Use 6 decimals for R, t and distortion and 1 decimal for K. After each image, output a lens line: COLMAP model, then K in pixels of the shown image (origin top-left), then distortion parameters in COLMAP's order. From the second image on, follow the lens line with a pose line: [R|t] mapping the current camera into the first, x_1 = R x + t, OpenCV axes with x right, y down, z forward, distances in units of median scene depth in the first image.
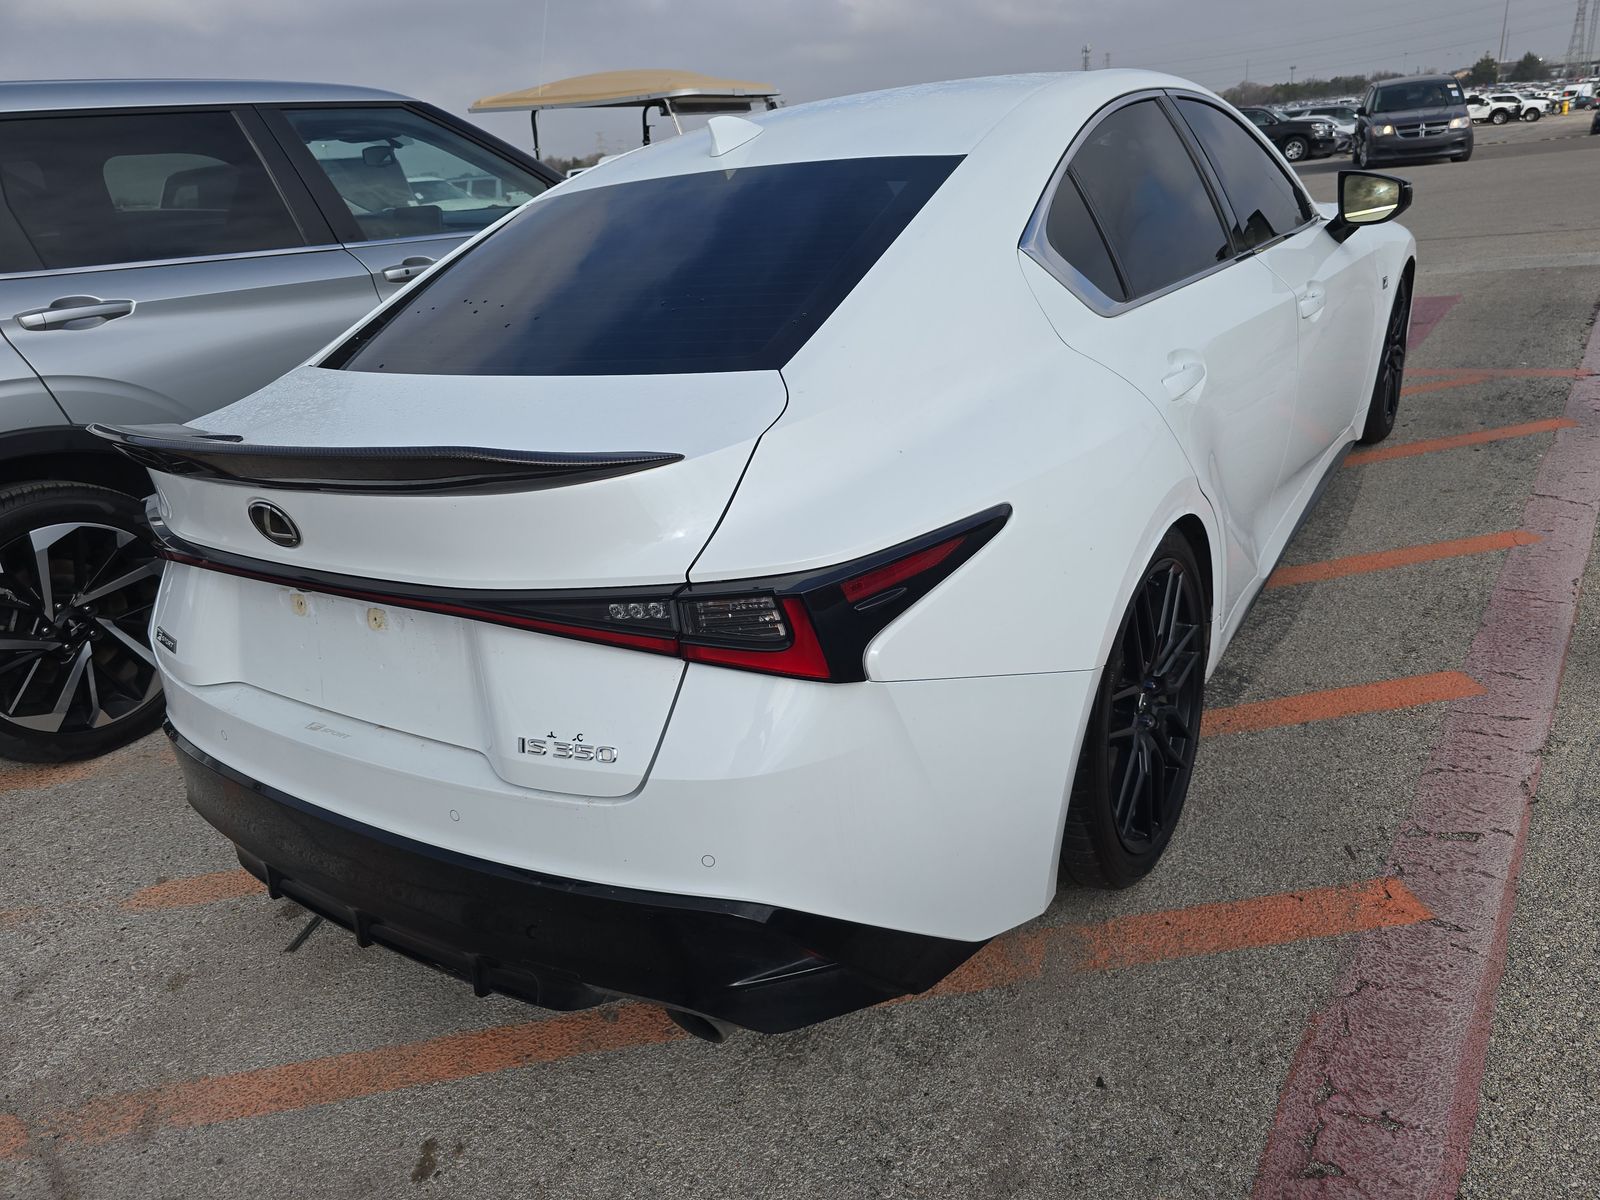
lens RADIAL K [[1076.3, 0, 798.6], [0, 1076.3, 600.4], [0, 0, 1]] dist [0.035075, -0.025761]
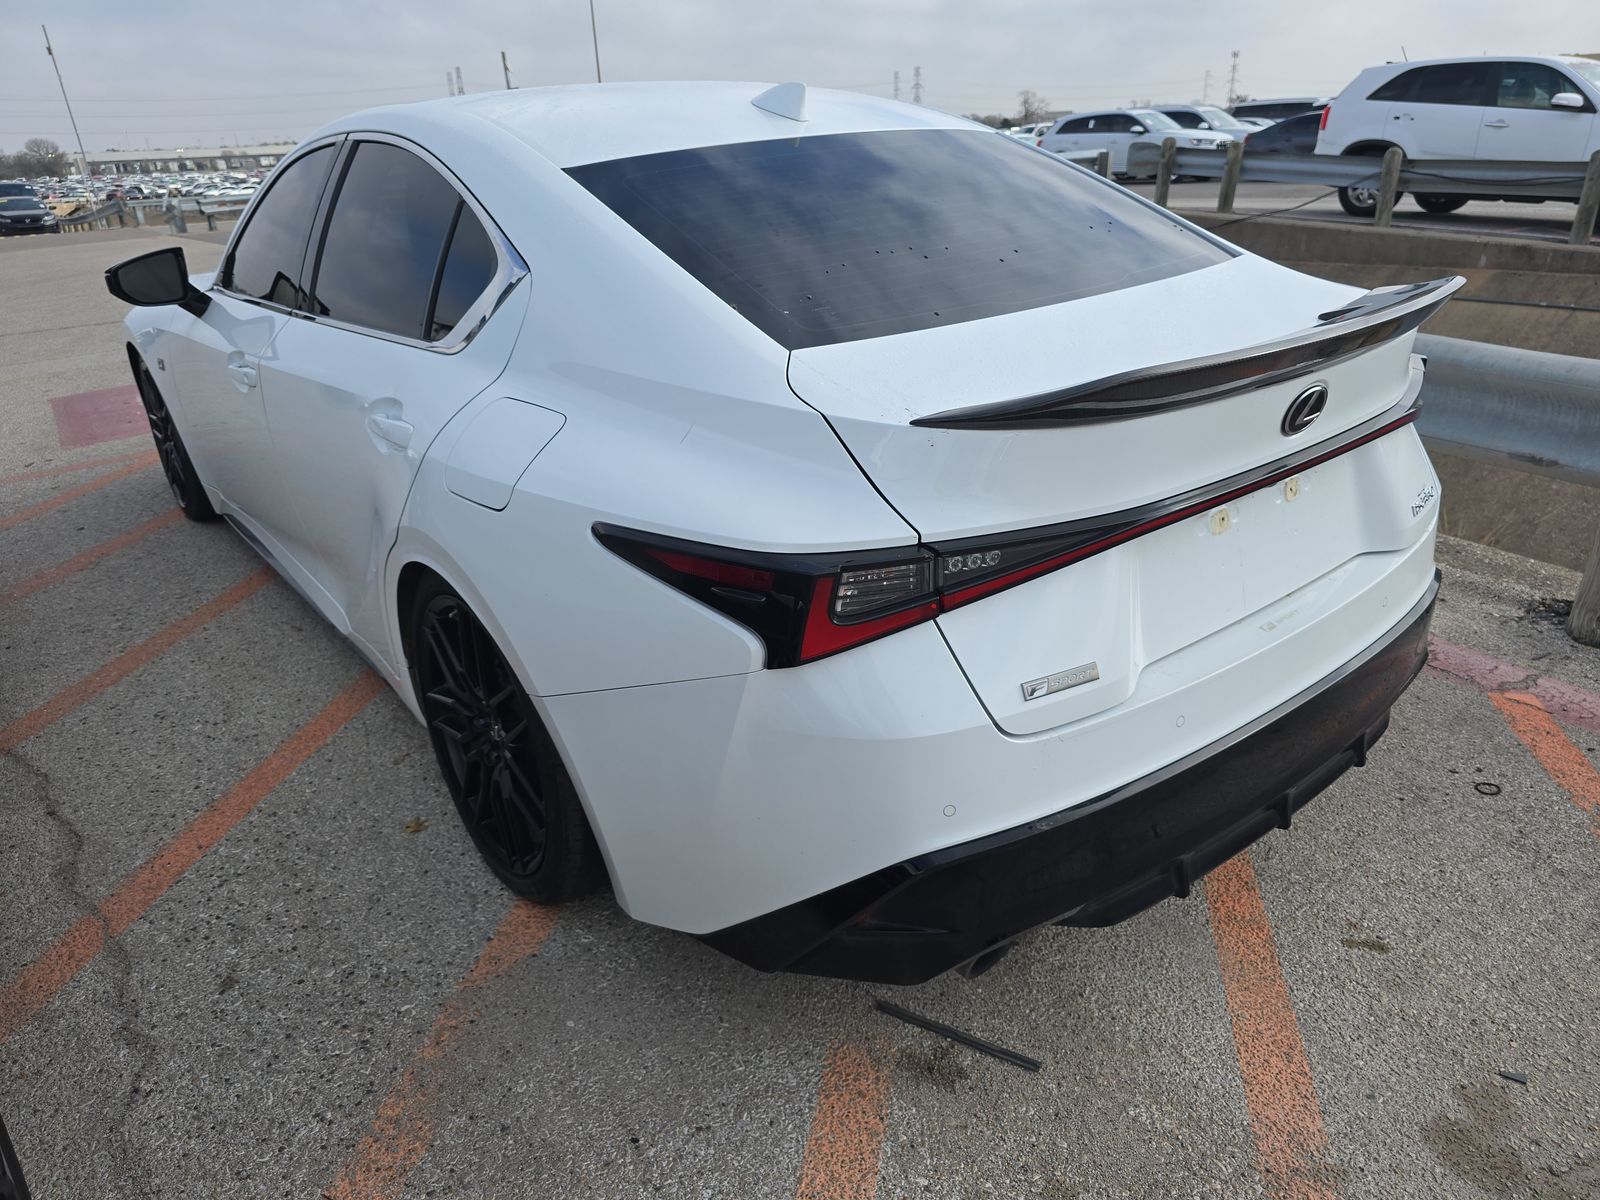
lens RADIAL K [[1076.3, 0, 798.5], [0, 1076.3, 597.8], [0, 0, 1]] dist [0.035075, -0.025761]
pose [[0.319723, -0.295308, 0.900317, -1.477036], [0.374667, 0.912153, 0.166138, -0.236028], [-0.870289, 0.284201, 0.402278, 0.968388]]
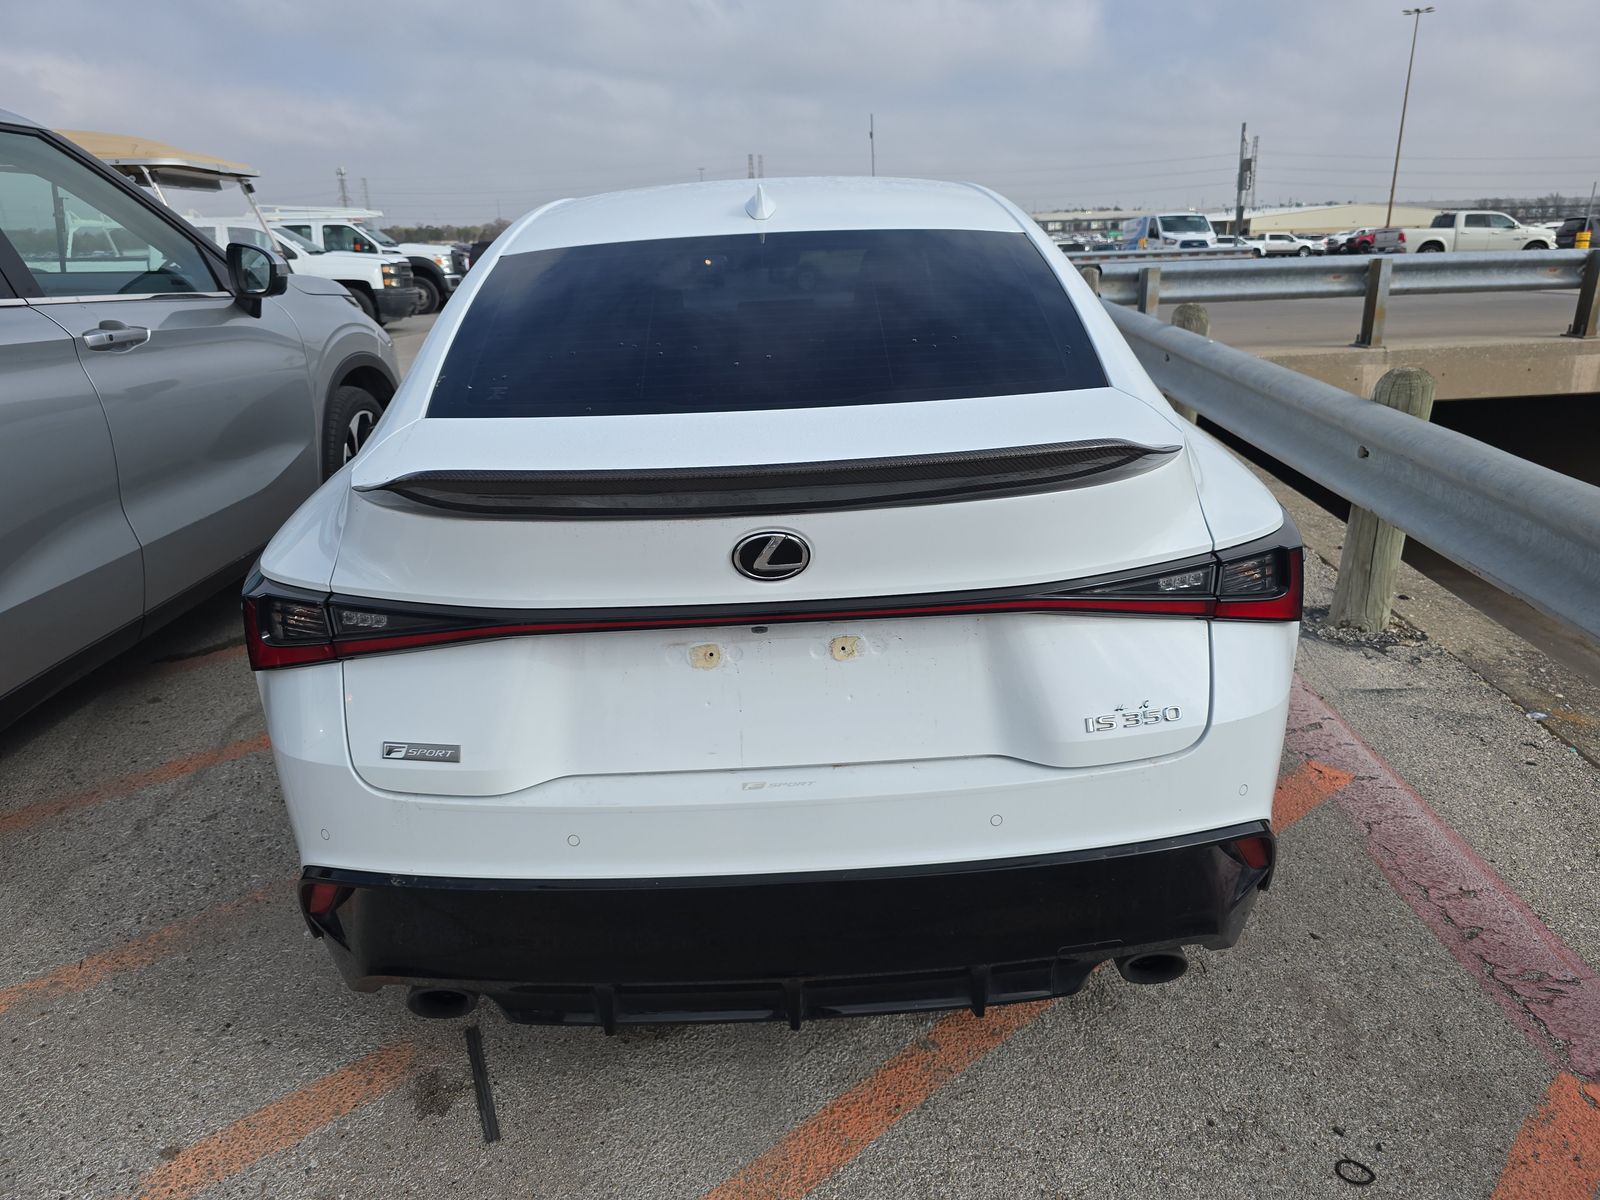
lens RADIAL K [[1076.3, 0, 798.8], [0, 1076.3, 597.5], [0, 0, 1]] dist [0.035075, -0.025761]
pose [[0.819551, -0.110379, 0.562275, -0.901667], [0.167941, 0.984449, -0.051529, 0.014308], [-0.547844, 0.136660, 0.825343, 0.220892]]
